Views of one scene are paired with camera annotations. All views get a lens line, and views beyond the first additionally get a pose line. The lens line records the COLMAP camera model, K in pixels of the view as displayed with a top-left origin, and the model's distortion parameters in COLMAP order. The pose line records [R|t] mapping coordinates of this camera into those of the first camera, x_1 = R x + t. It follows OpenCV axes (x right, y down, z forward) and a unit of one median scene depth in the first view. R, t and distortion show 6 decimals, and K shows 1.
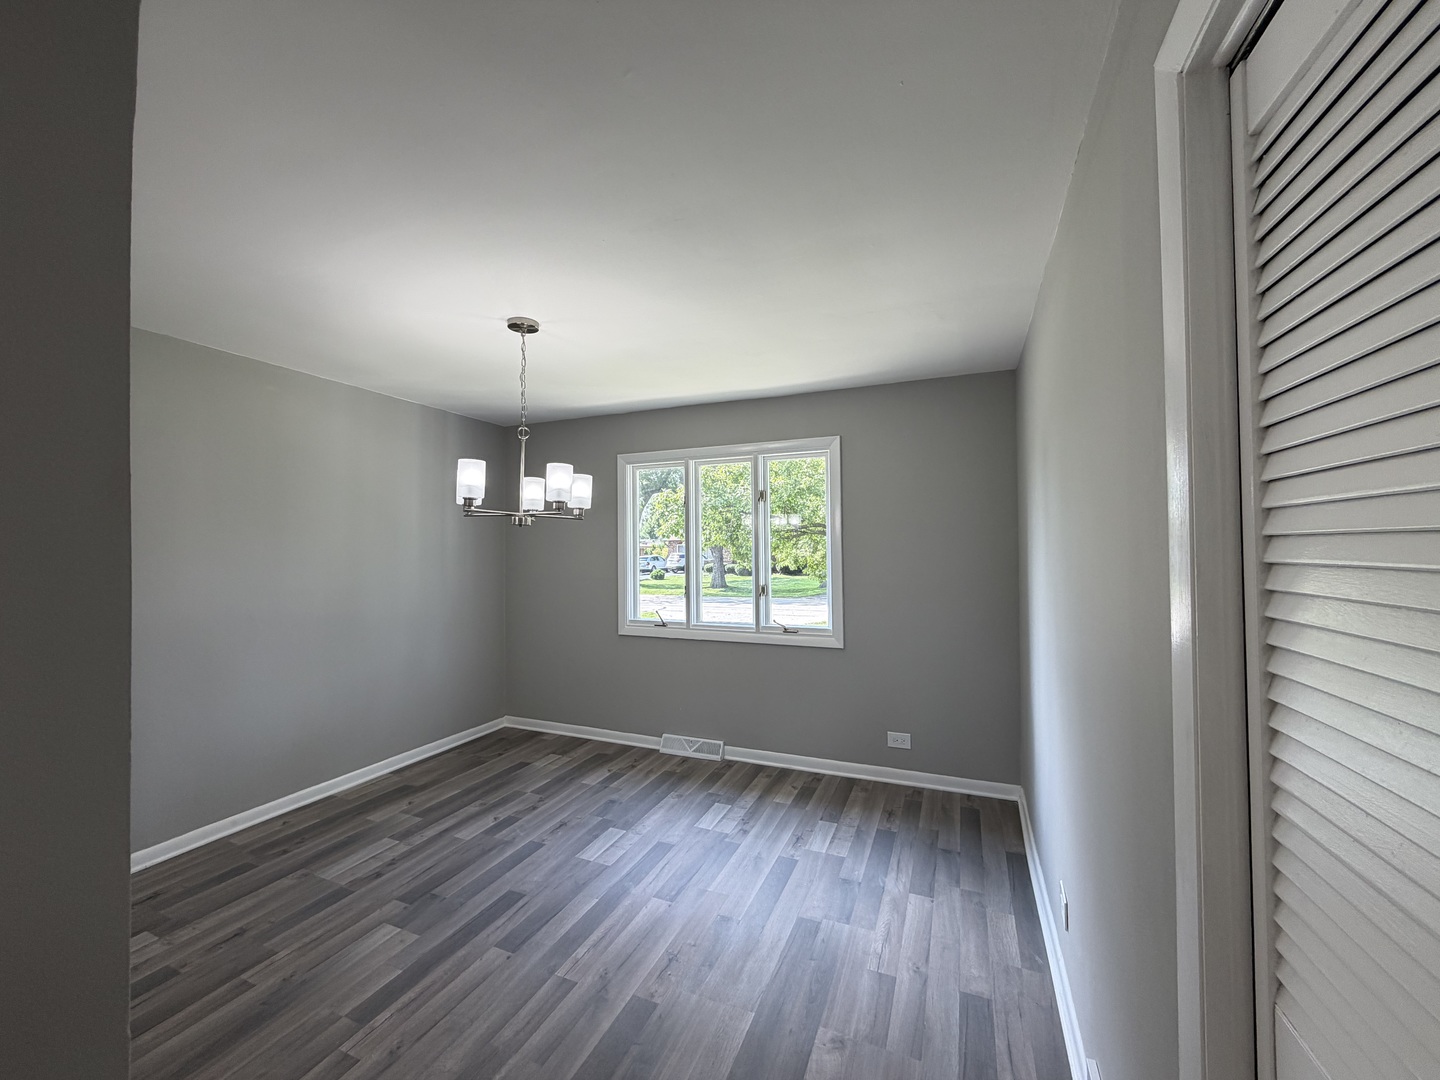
lens RADIAL K [[573.7, 0, 718.9], [0, 573.7, 534.3], [0, 0, 1]] dist [-0.002445, 0.000659]
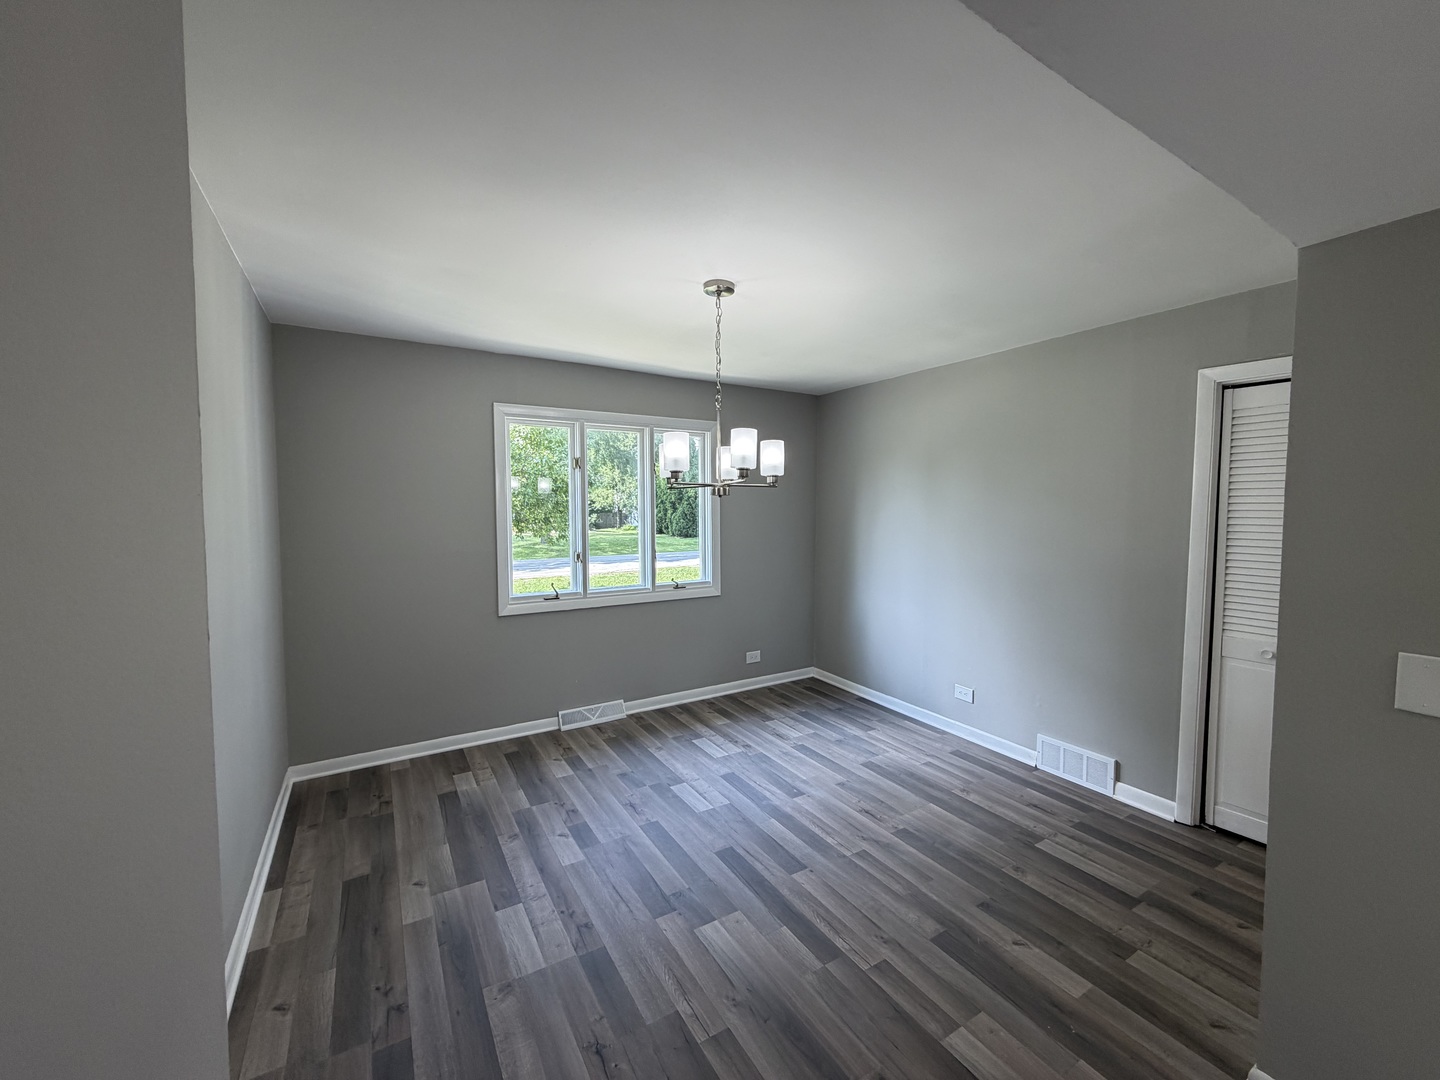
lens RADIAL K [[573.7, 0, 725.0], [0, 573.7, 545.3], [0, 0, 1]] dist [-0.002445, 0.000659]
pose [[0.584287, -0.049437, 0.810040, -0.858243], [-0.019442, 0.997004, 0.074872, 0.003036], [-0.811314, -0.059496, 0.581575, 0.321385]]
